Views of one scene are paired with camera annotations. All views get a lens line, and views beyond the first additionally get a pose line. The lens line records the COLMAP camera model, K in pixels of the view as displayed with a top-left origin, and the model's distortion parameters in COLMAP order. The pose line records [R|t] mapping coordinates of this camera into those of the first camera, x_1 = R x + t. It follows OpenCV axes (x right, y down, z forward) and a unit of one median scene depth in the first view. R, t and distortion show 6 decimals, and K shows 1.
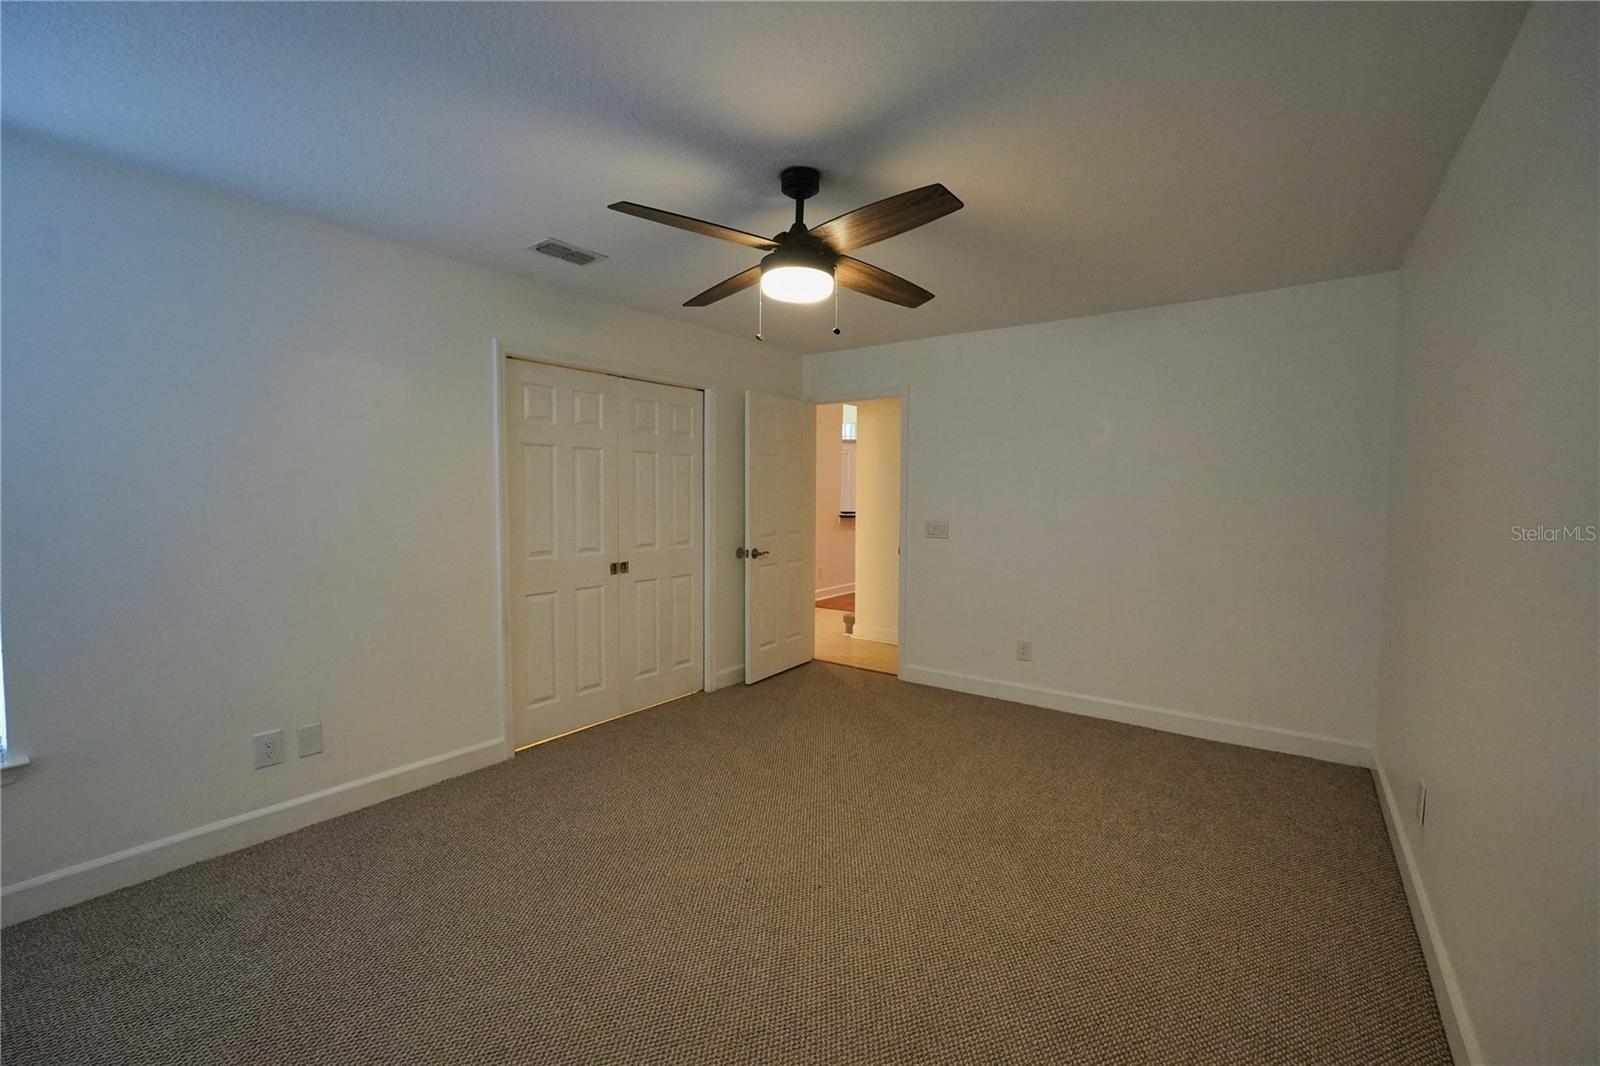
lens RADIAL K [[671.3, 0, 792.9], [0, 671.3, 526.8], [0, 0, 1]] dist [-0.012403, 0.000220]
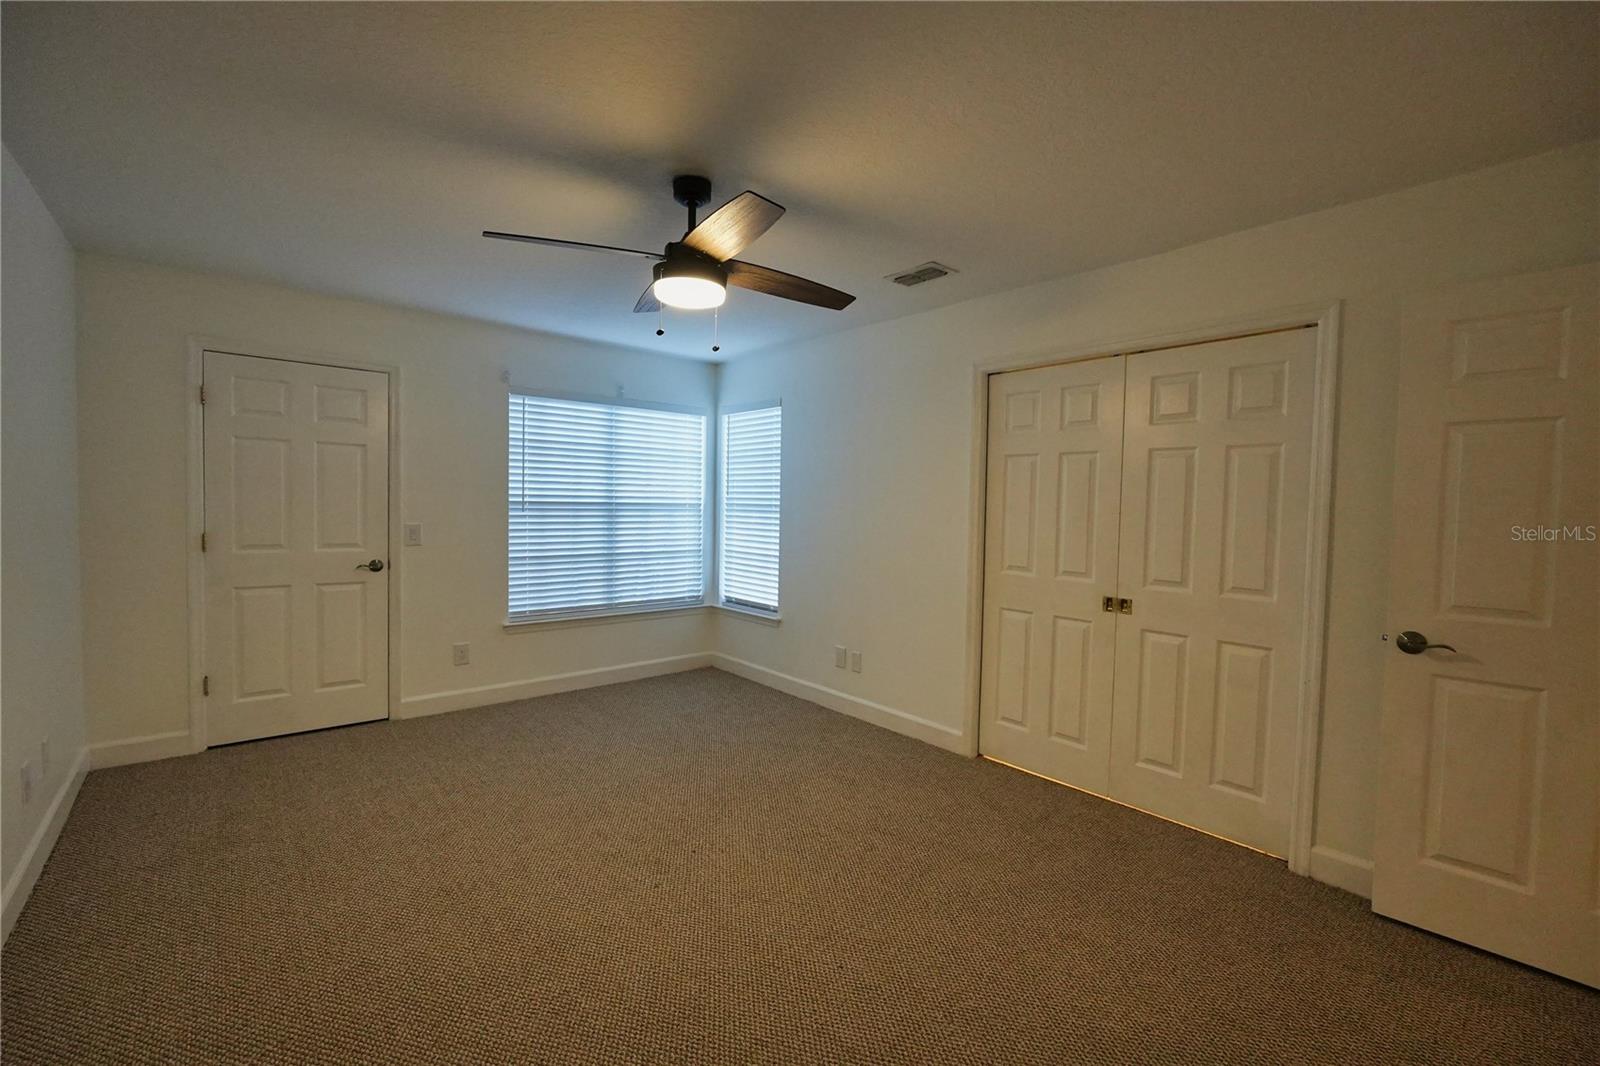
lens RADIAL K [[678.2, 0, 795.4], [0, 678.2, 530.1], [0, 0, 1]] dist [-0.001148, 0.000650]
pose [[-0.220456, 0.030238, -0.974928, 0.580838], [-0.071431, 0.996335, 0.047054, -0.034118], [0.972778, 0.080013, -0.217488, 0.819128]]
